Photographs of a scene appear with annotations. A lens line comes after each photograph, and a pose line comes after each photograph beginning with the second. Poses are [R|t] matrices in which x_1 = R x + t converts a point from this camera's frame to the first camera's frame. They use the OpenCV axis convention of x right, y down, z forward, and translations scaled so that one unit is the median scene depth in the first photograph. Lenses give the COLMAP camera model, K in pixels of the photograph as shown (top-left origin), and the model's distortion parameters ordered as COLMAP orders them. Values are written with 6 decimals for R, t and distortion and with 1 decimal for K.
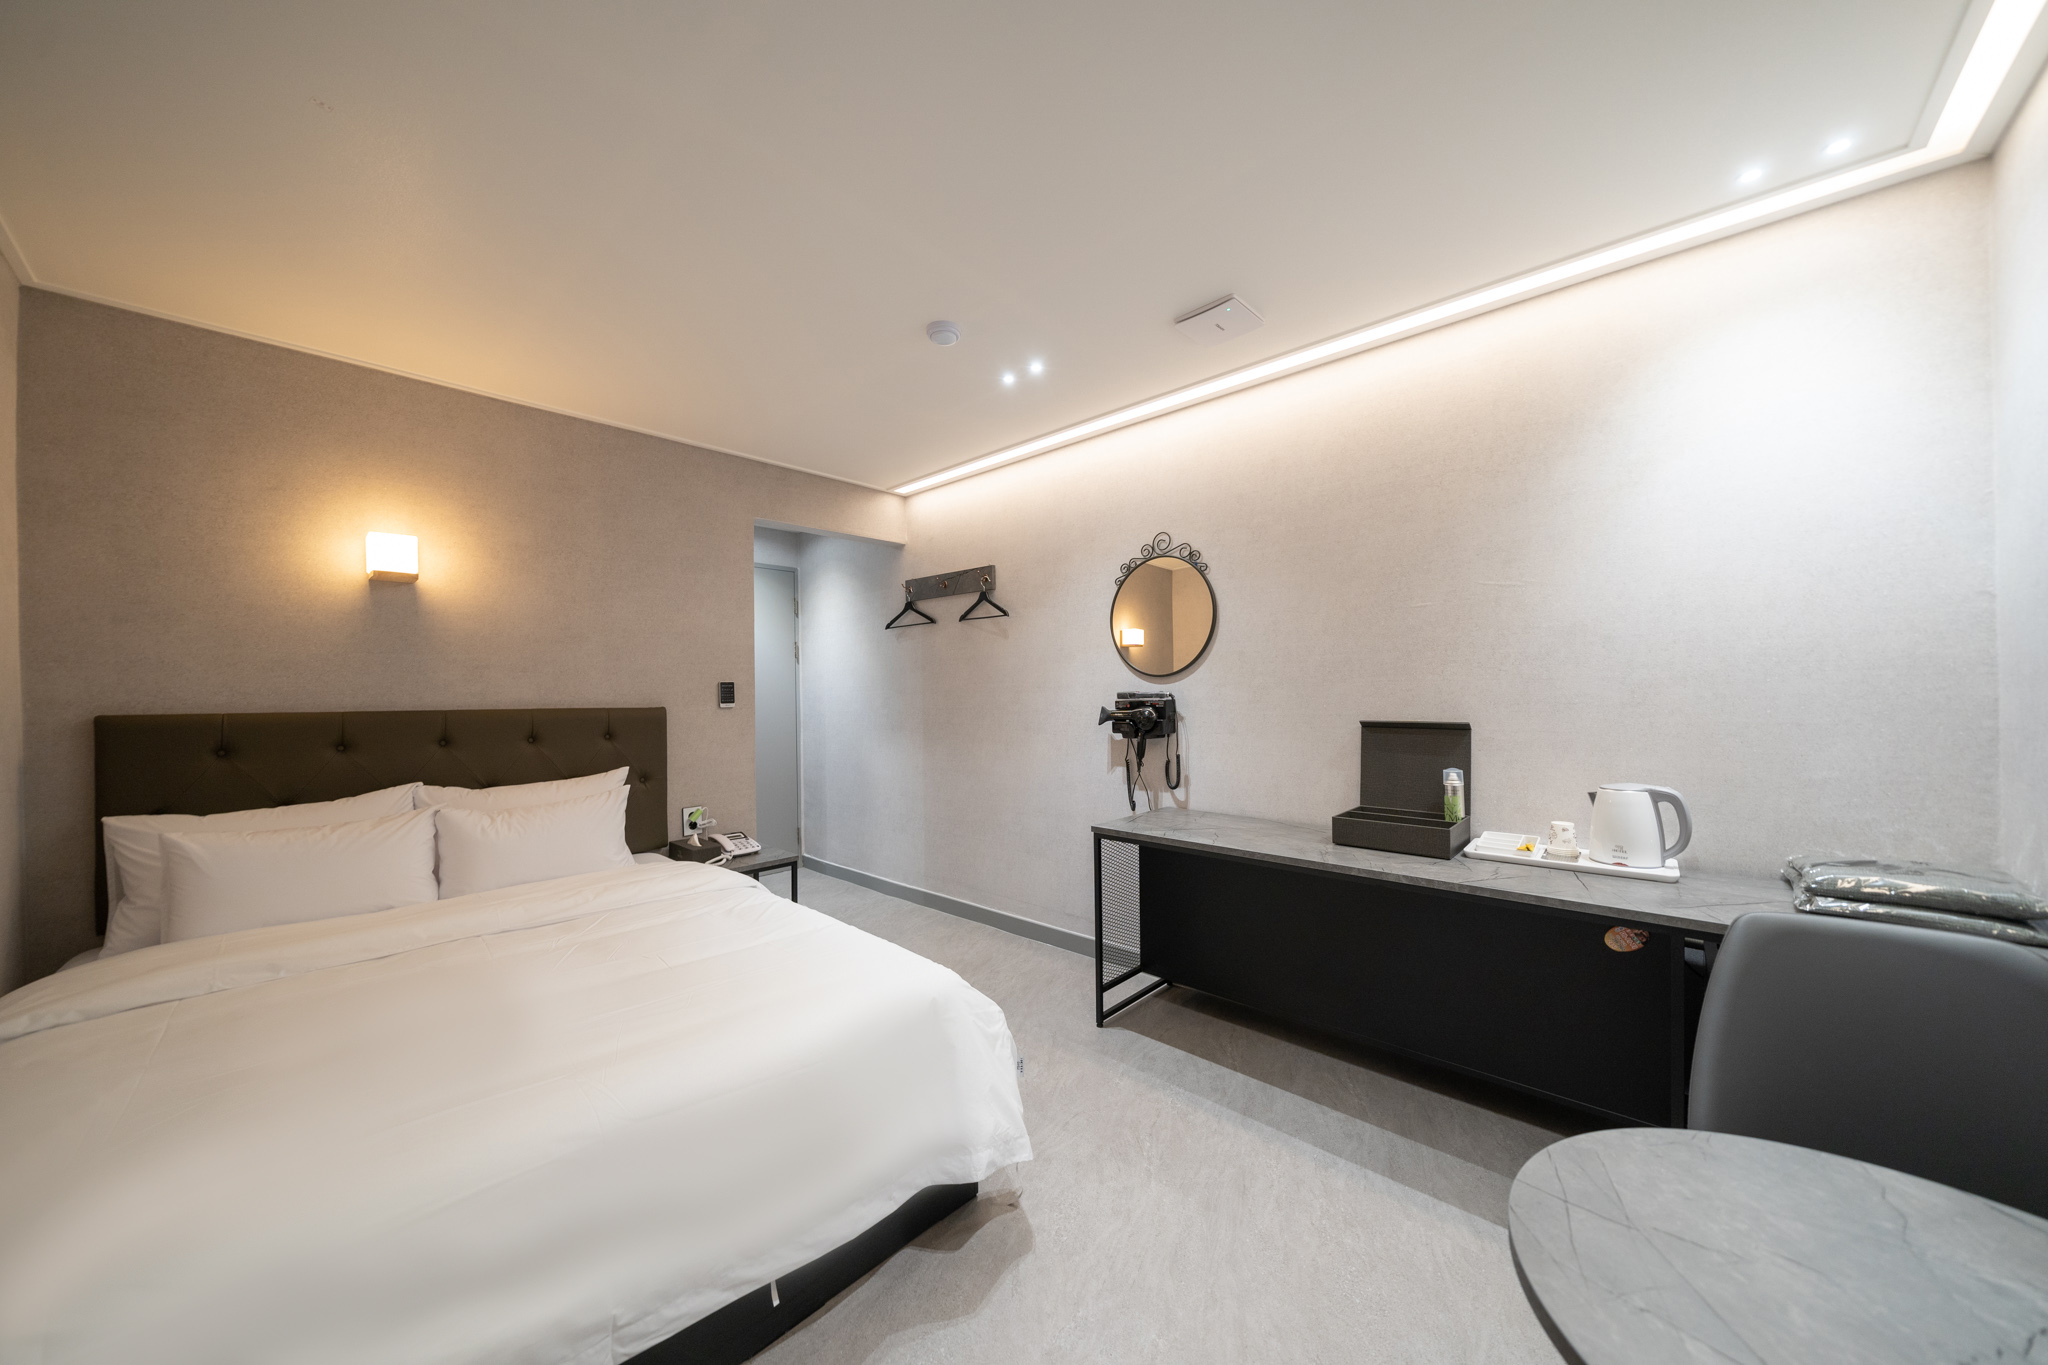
lens RADIAL K [[706.4, 0, 1023.2], [0, 706.4, 696.8], [0, 0, 1]] dist [0.001419, 0.000208]
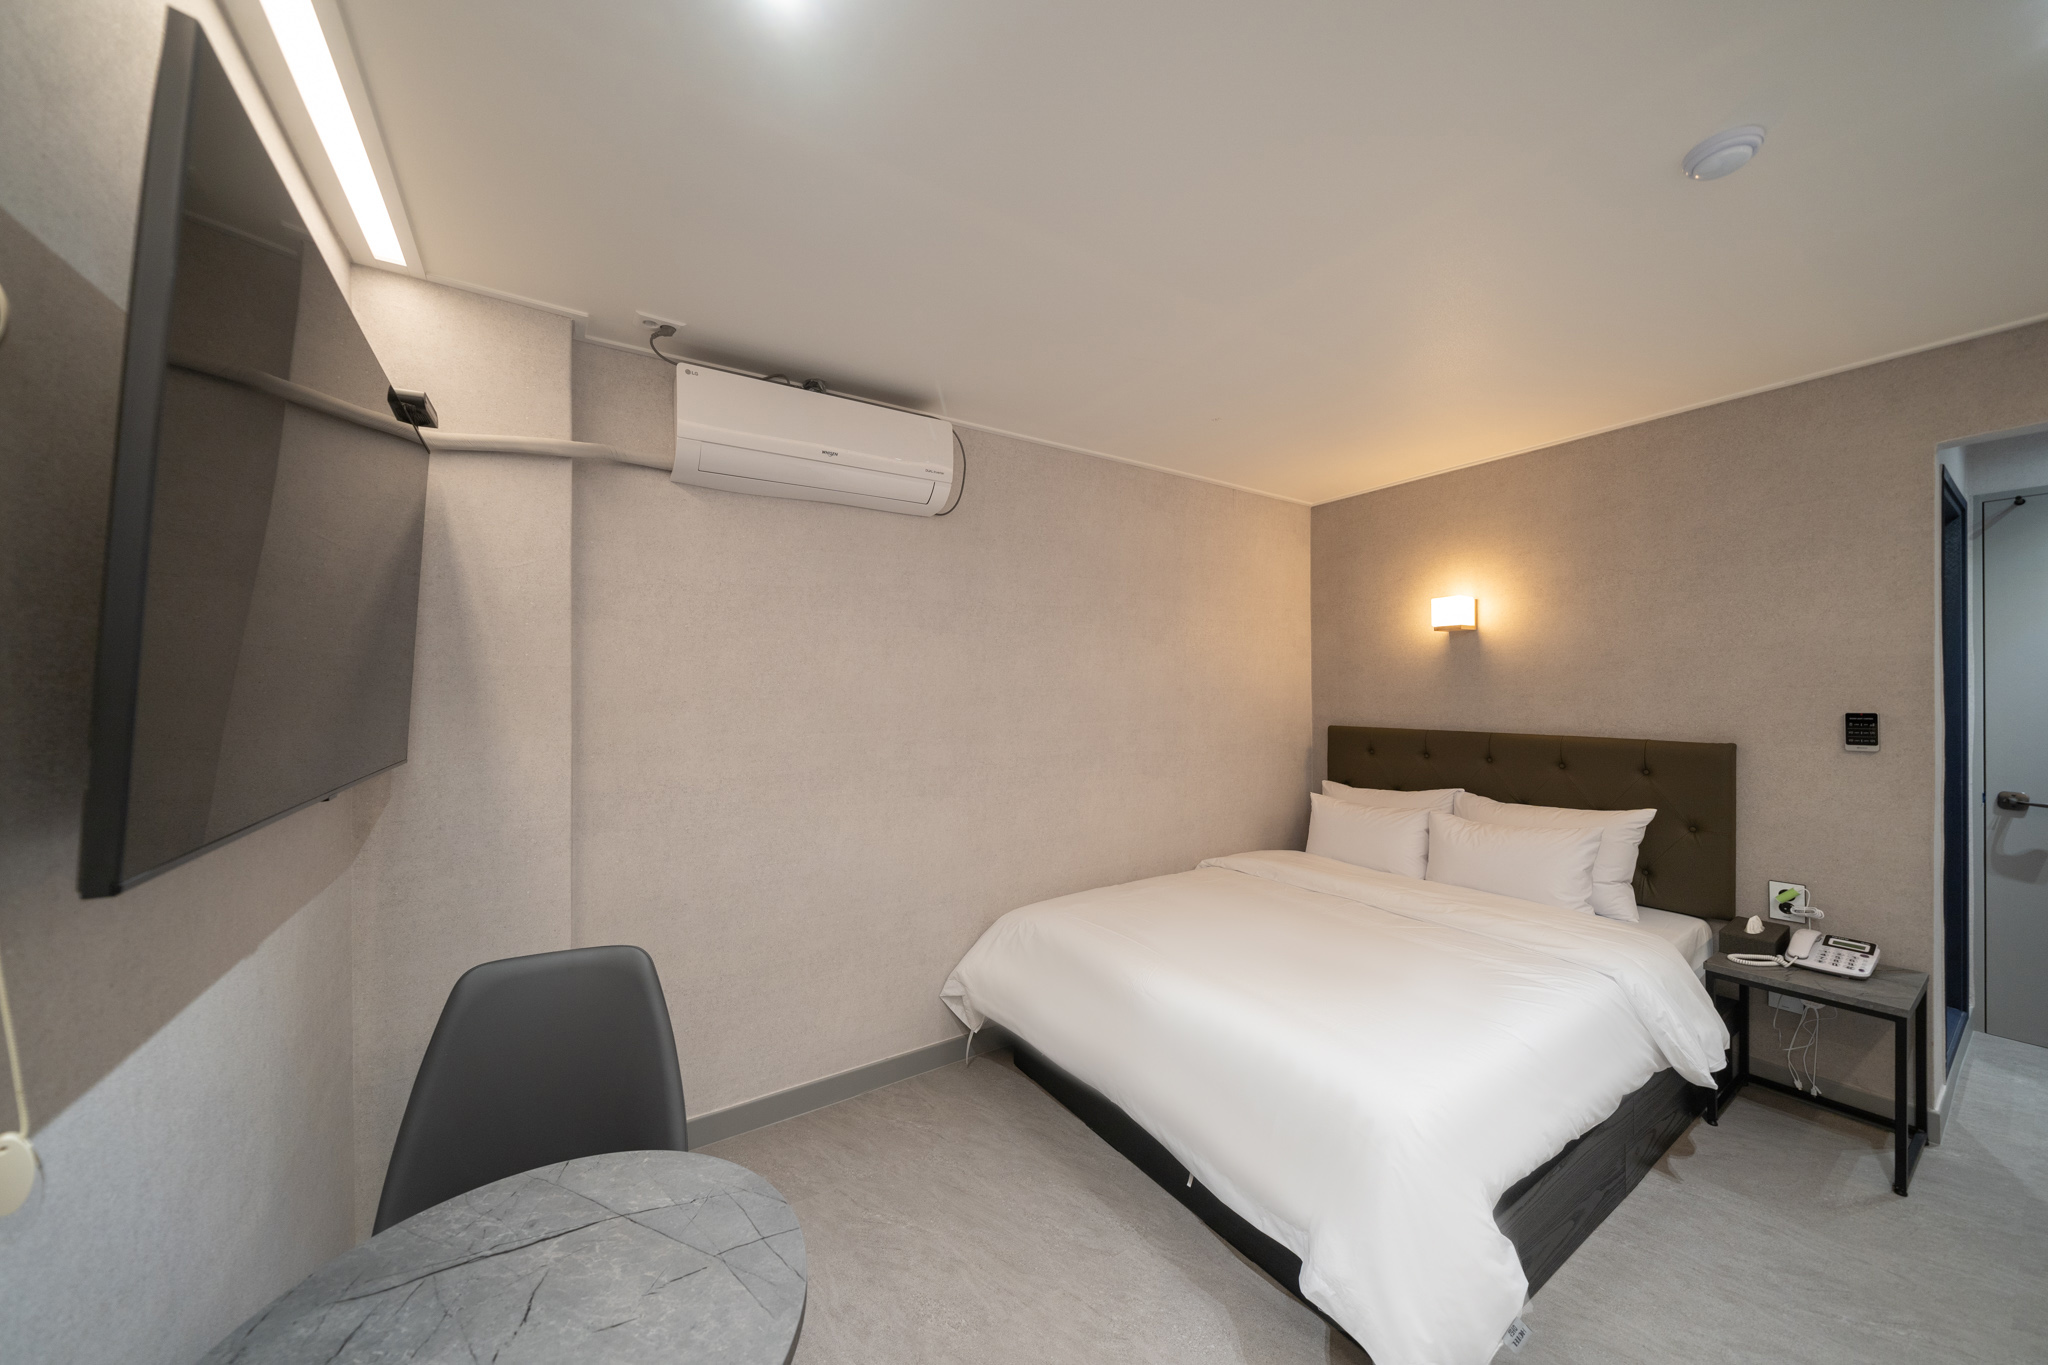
lens RADIAL K [[706.4, 0, 1016.0], [0, 706.4, 691.1], [0, 0, 1]] dist [0.001419, 0.000208]
pose [[-0.240419, 0.005293, -0.970655, 0.542582], [0.001749, 0.999986, 0.005020, -0.059690], [0.970668, -0.000490, -0.240425, 0.507505]]
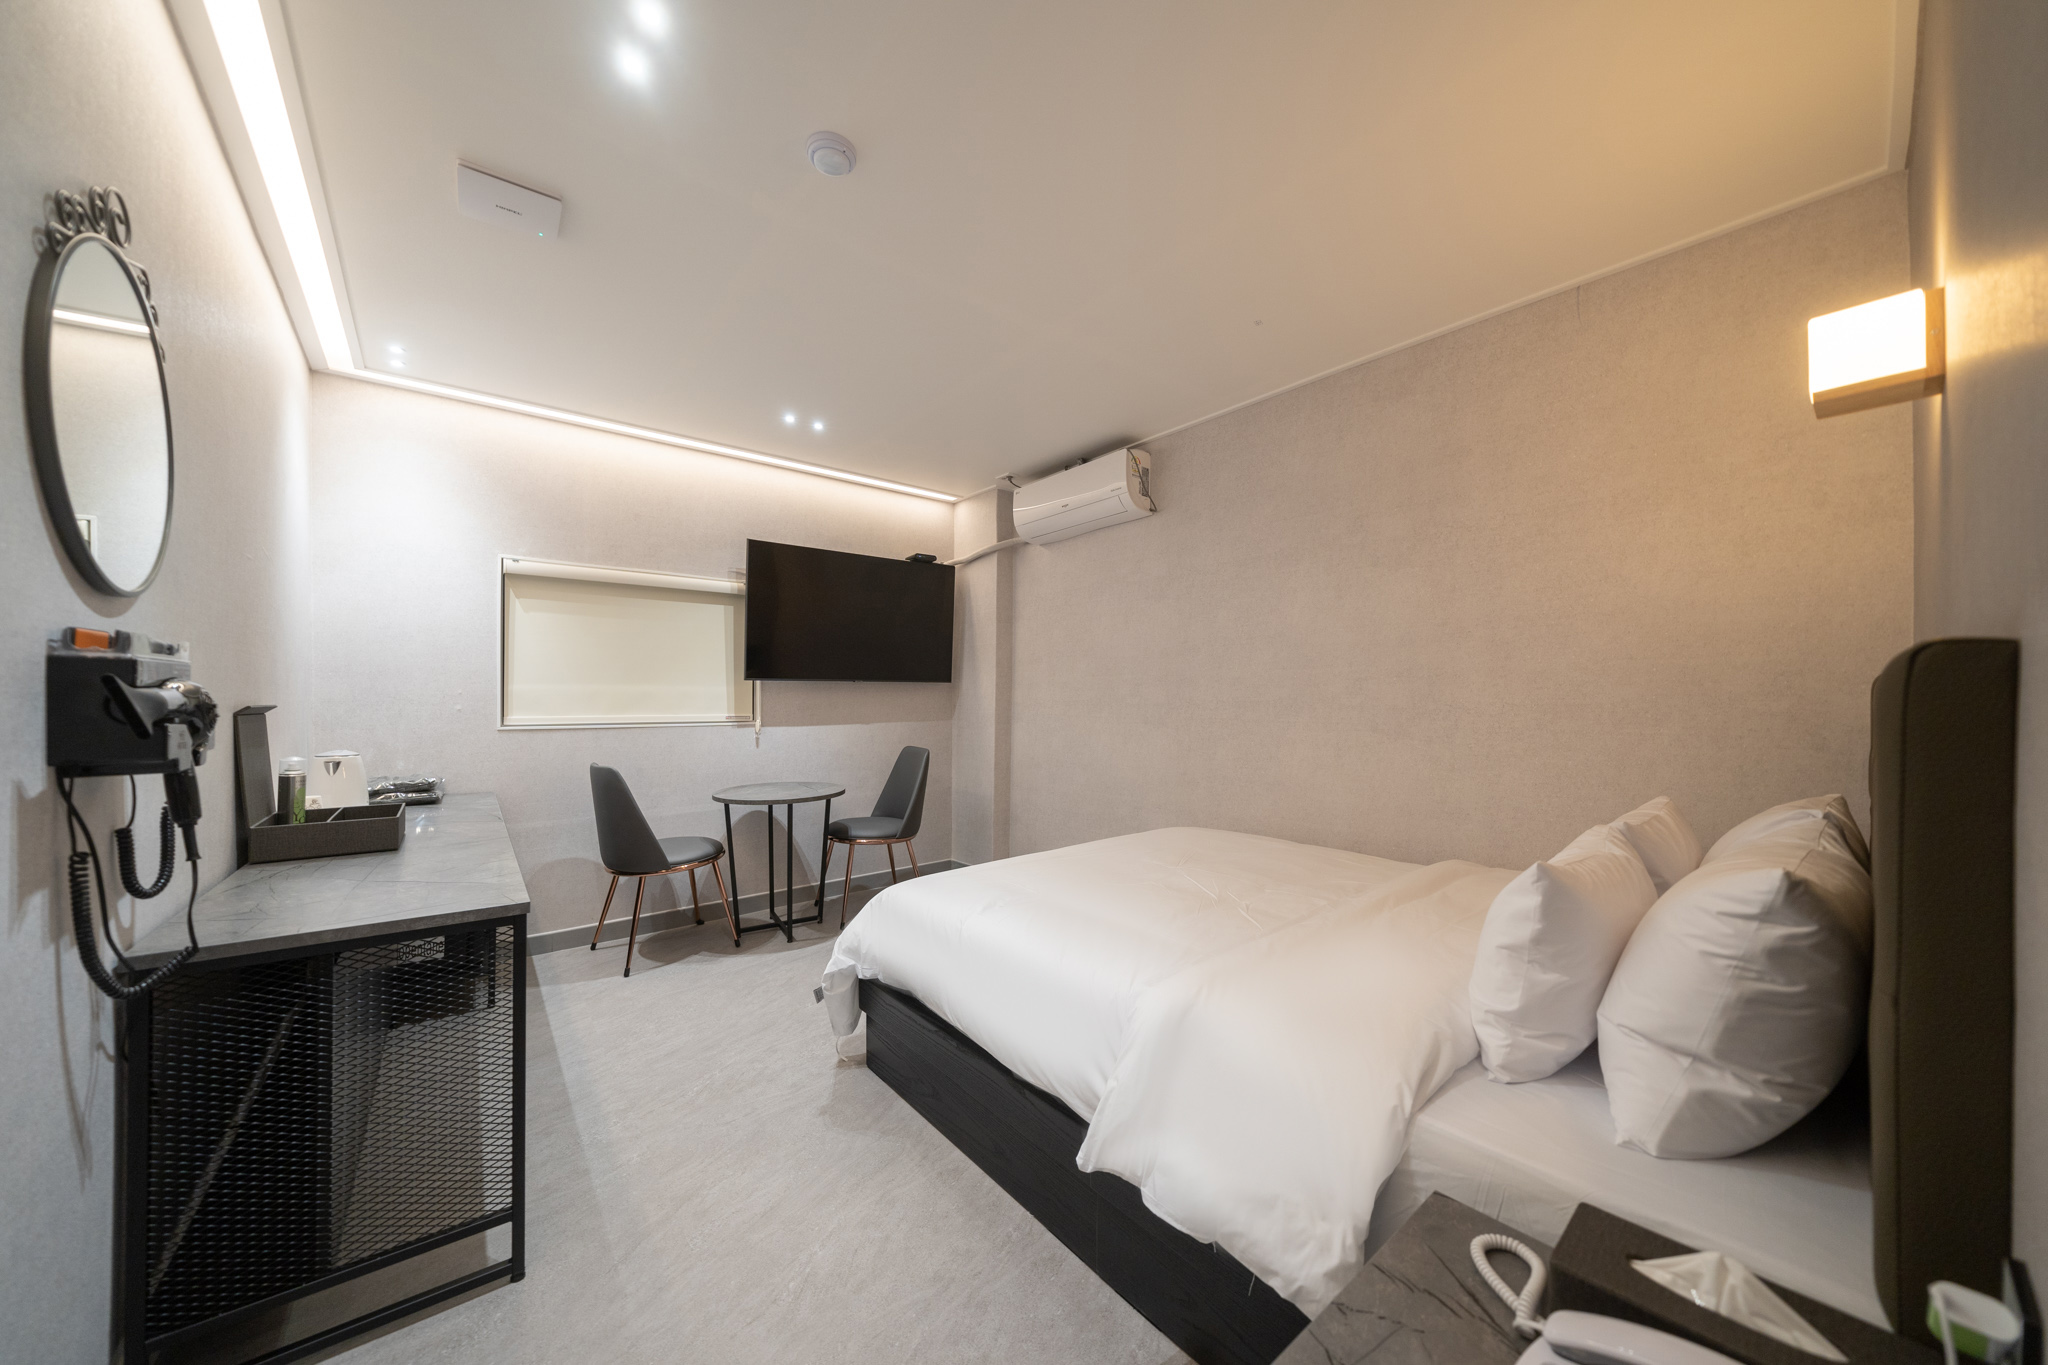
lens RADIAL K [[706.4, 0, 1016.3], [0, 706.4, 680.4], [0, 0, 1]] dist [0.001419, 0.000208]
pose [[-0.990437, 0.029972, 0.134672, -0.490685], [0.030619, 0.999527, 0.002733, 0.011903], [-0.134526, 0.006830, -0.990886, 1.705954]]
